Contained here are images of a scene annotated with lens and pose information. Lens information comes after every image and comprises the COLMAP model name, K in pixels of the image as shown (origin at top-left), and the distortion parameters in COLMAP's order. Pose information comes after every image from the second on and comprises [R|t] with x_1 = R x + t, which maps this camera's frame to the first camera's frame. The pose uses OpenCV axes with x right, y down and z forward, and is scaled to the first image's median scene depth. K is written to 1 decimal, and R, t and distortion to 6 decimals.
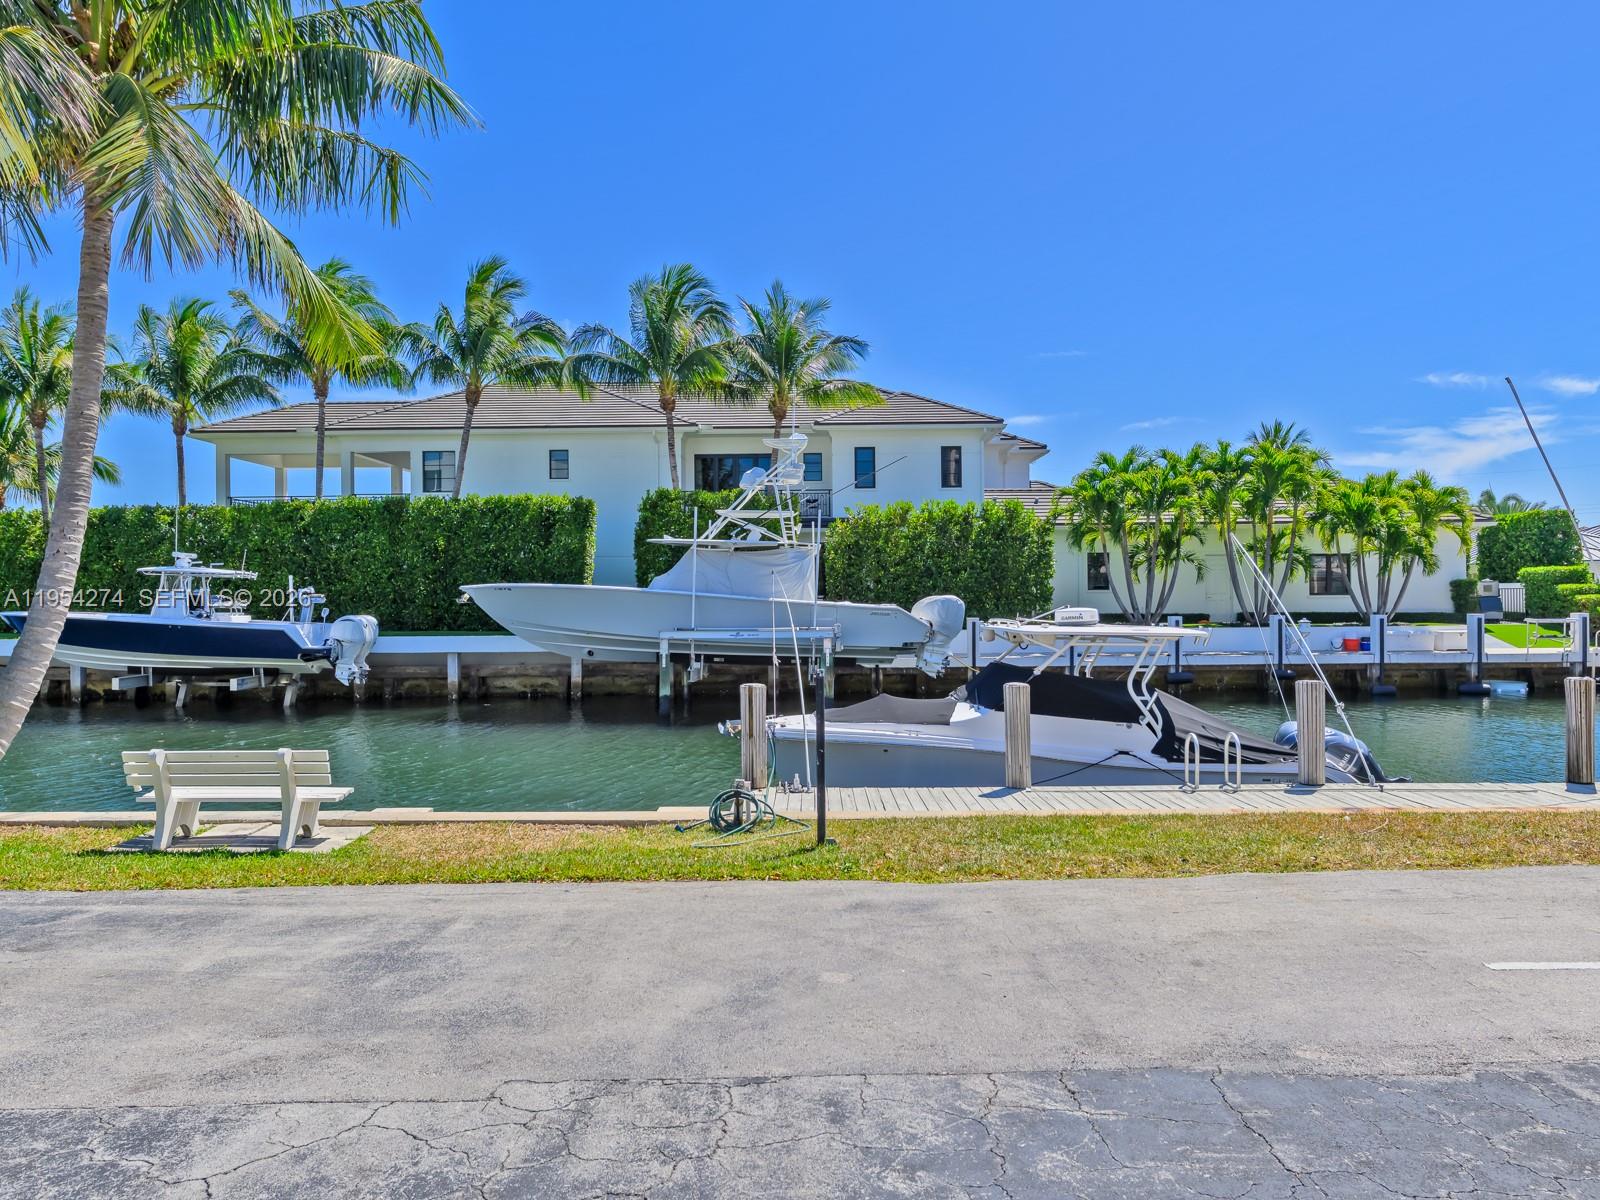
lens RADIAL K [[1082.5, 0, 803.6], [0, 1082.5, 611.1], [0, 0, 1]] dist [0.001557, 0.006017]
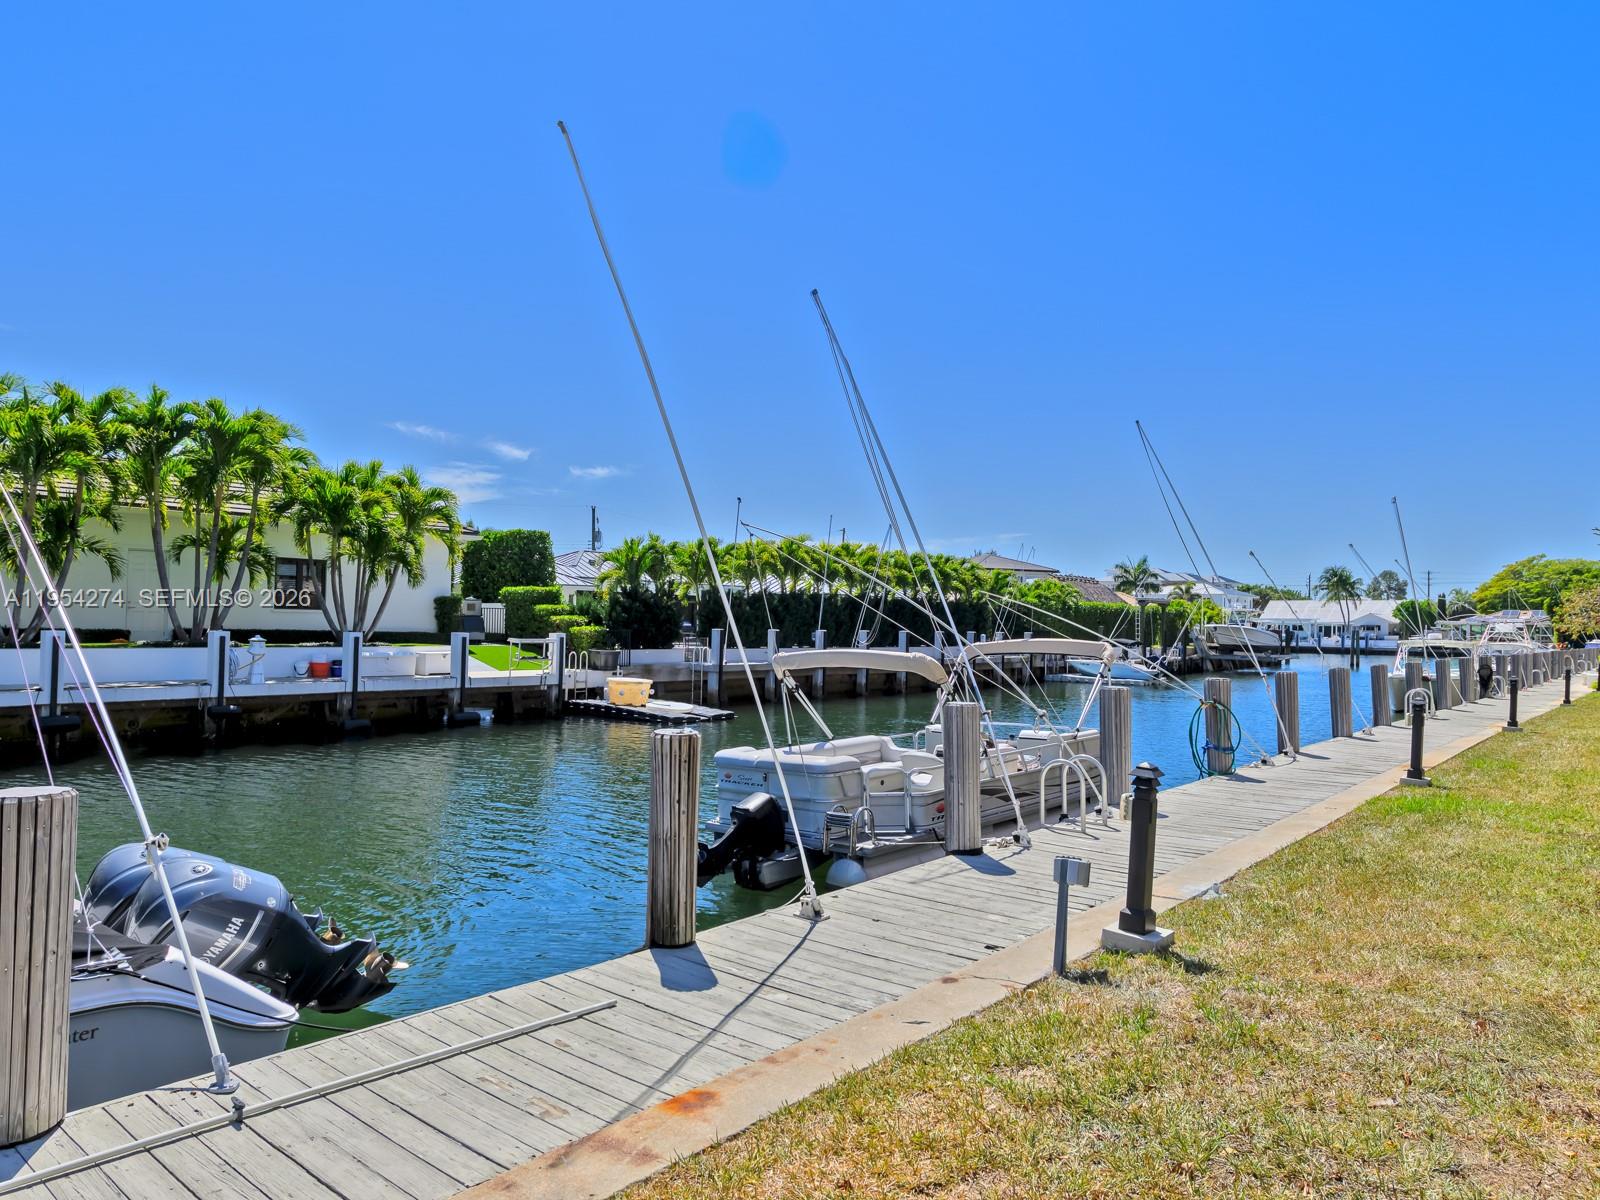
lens RADIAL K [[945.9, 0, 800.9], [0, 945.9, 582.9], [0, 0, 1]] dist [-0.002020, 0.000546]
pose [[0.613050, 0.057636, 0.787939, 0.168783], [-0.010490, 0.997841, -0.064828, 0.008642], [-0.789975, 0.031477, 0.612331, 0.288041]]
